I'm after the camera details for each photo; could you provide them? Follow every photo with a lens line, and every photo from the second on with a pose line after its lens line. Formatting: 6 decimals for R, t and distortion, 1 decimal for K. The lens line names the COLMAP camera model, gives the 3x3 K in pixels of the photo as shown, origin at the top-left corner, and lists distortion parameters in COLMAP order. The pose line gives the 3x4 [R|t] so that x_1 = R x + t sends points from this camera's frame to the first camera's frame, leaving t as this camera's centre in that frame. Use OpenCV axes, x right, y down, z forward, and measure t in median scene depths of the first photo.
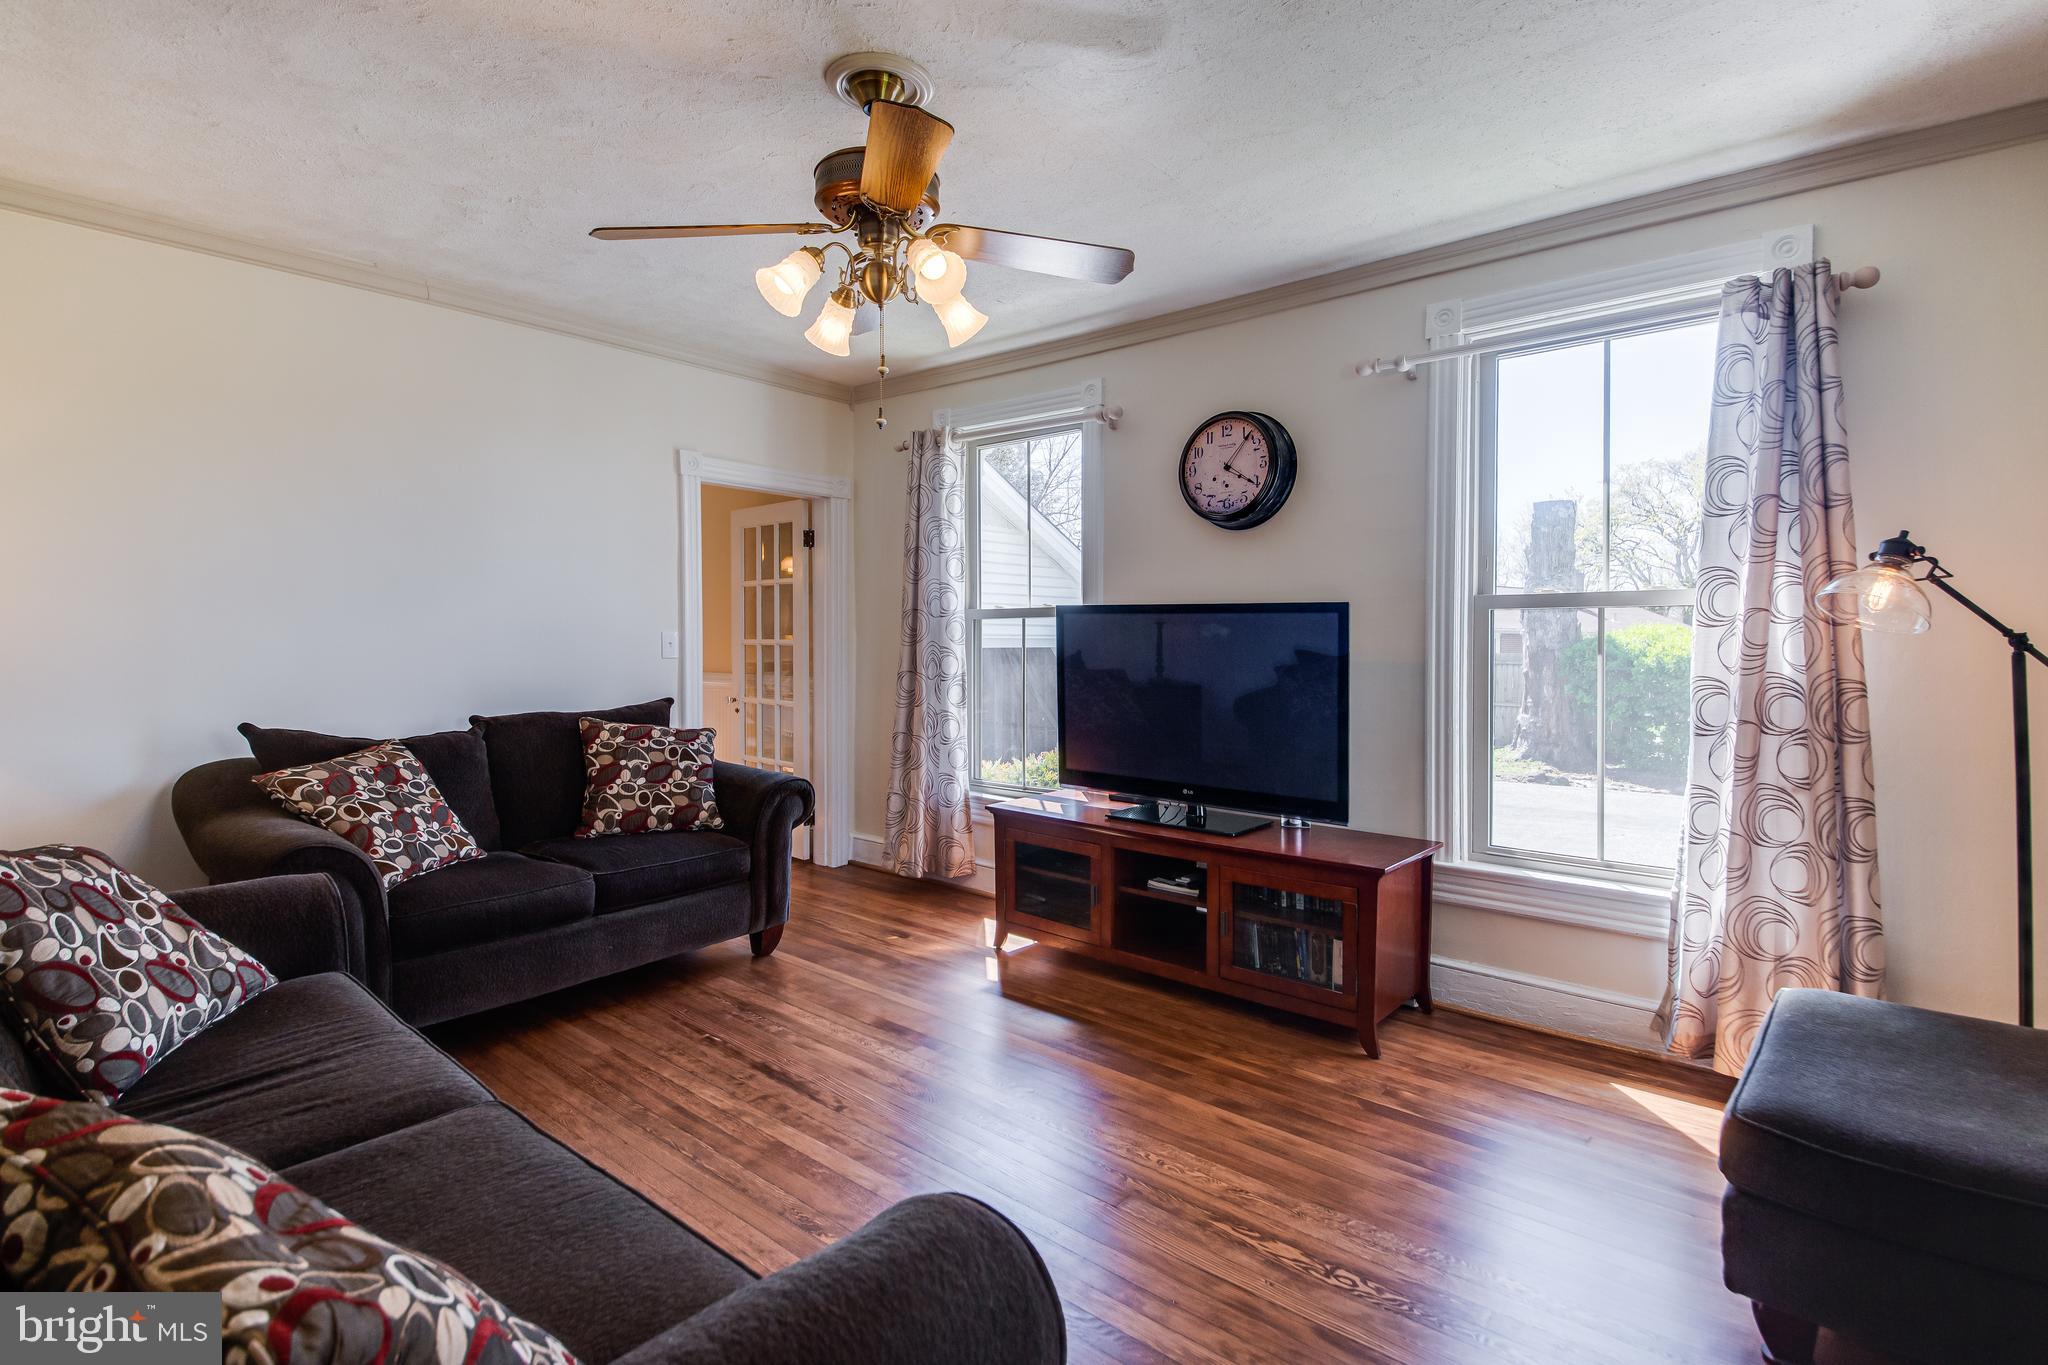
lens RADIAL K [[984.5, 0, 1004.1], [0, 984.5, 662.4], [0, 0, 1]] dist [0.043169, -0.038145]
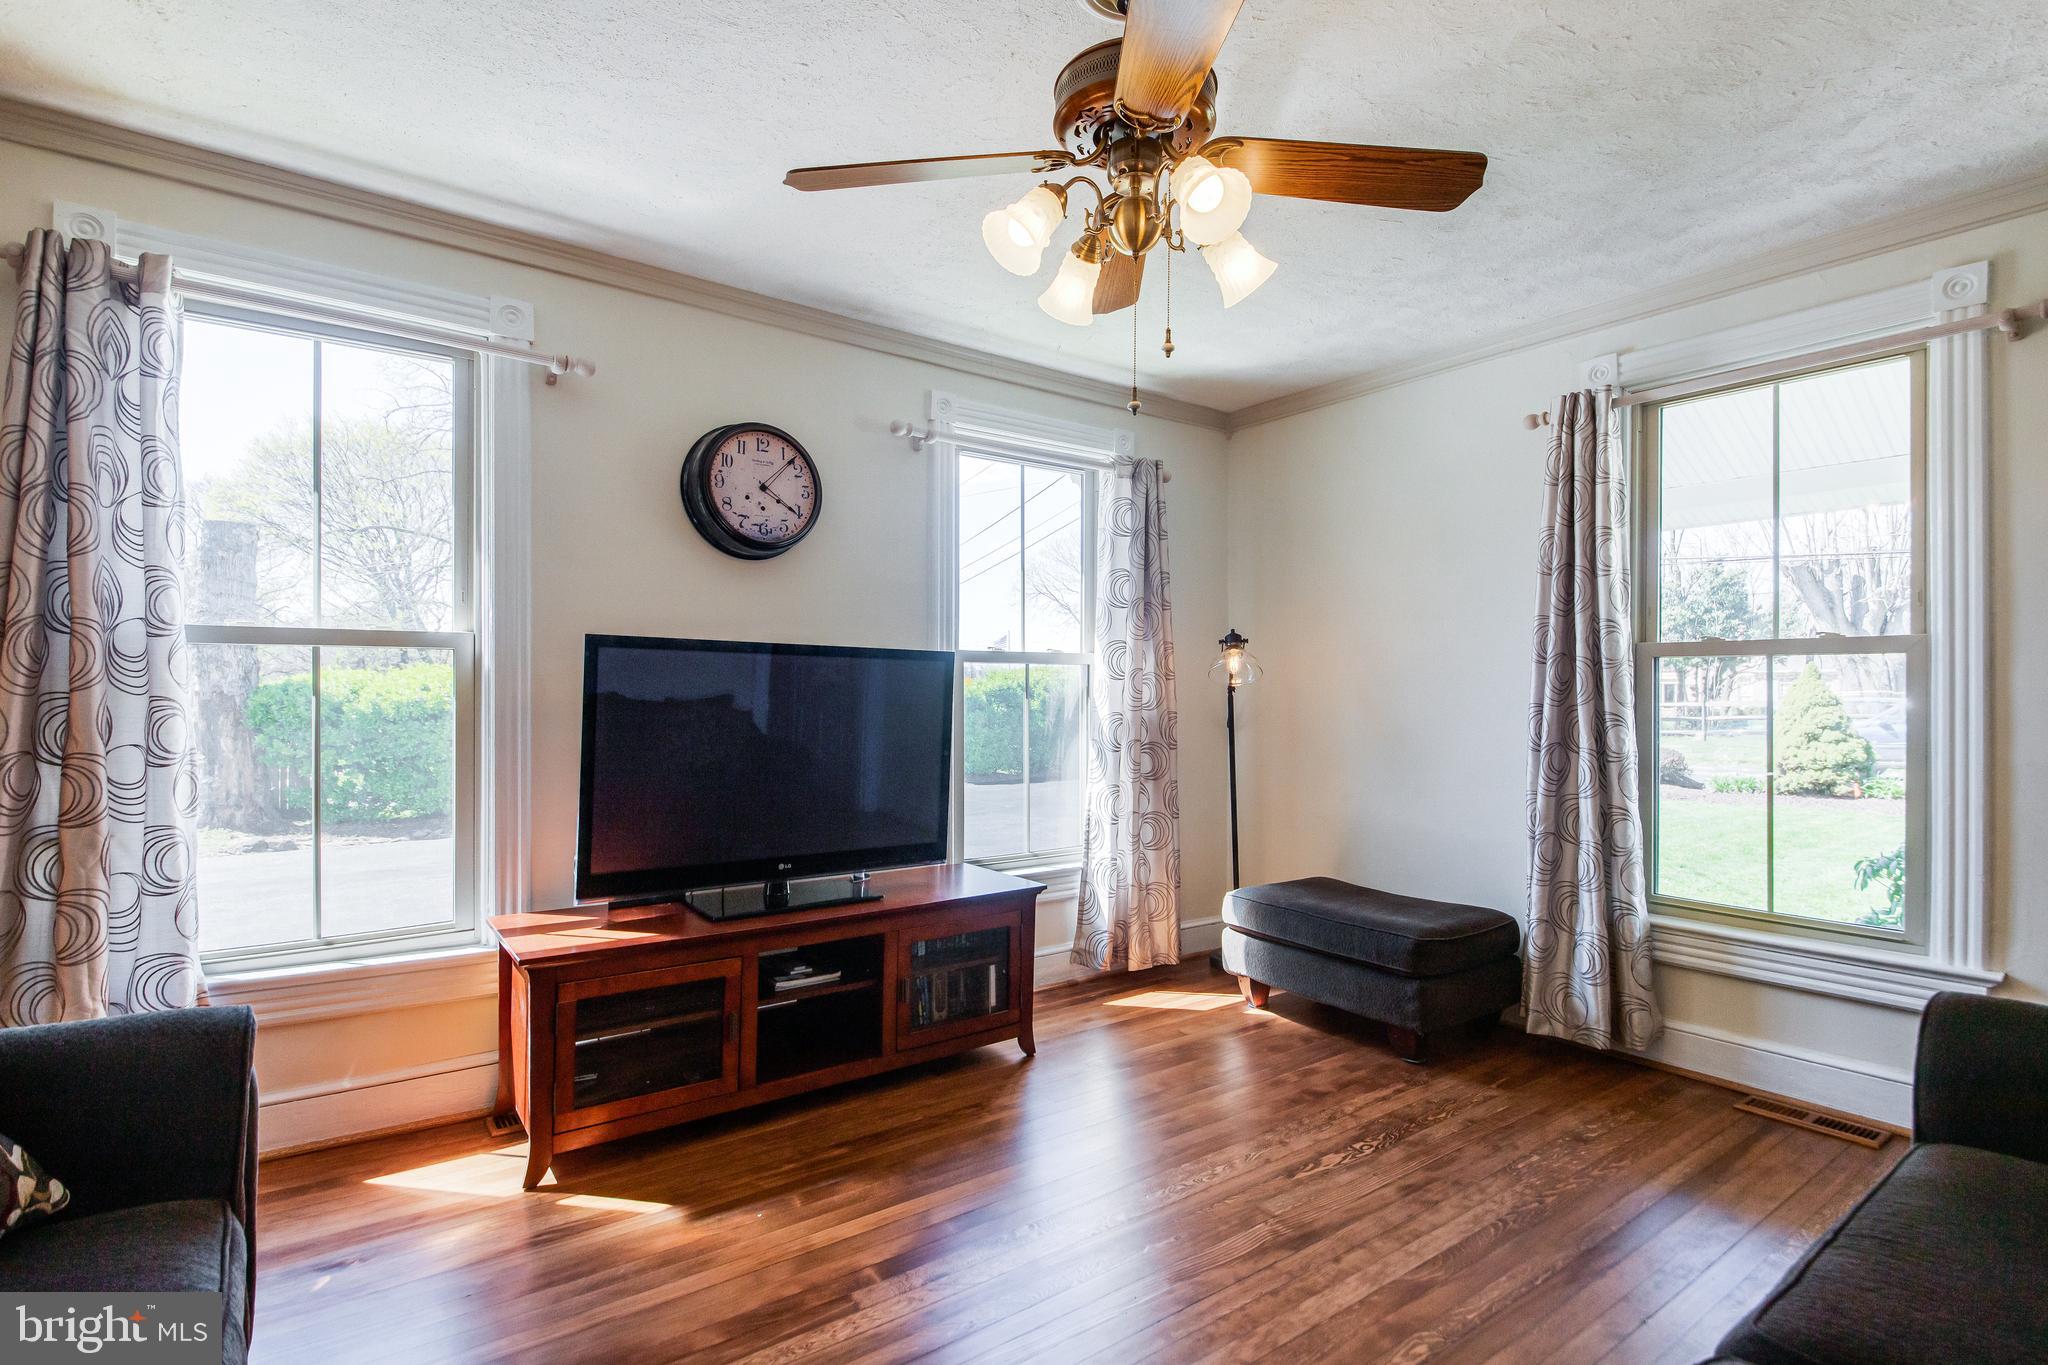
lens RADIAL K [[984.6, 0, 1037.4], [0, 984.6, 686.9], [0, 0, 1]] dist [0.048922, -0.037995]
pose [[0.208940, 0.002545, 0.977925, -0.579263], [0.017230, 0.999832, -0.006283, -0.012766], [-0.977777, 0.018162, 0.208861, 0.591425]]
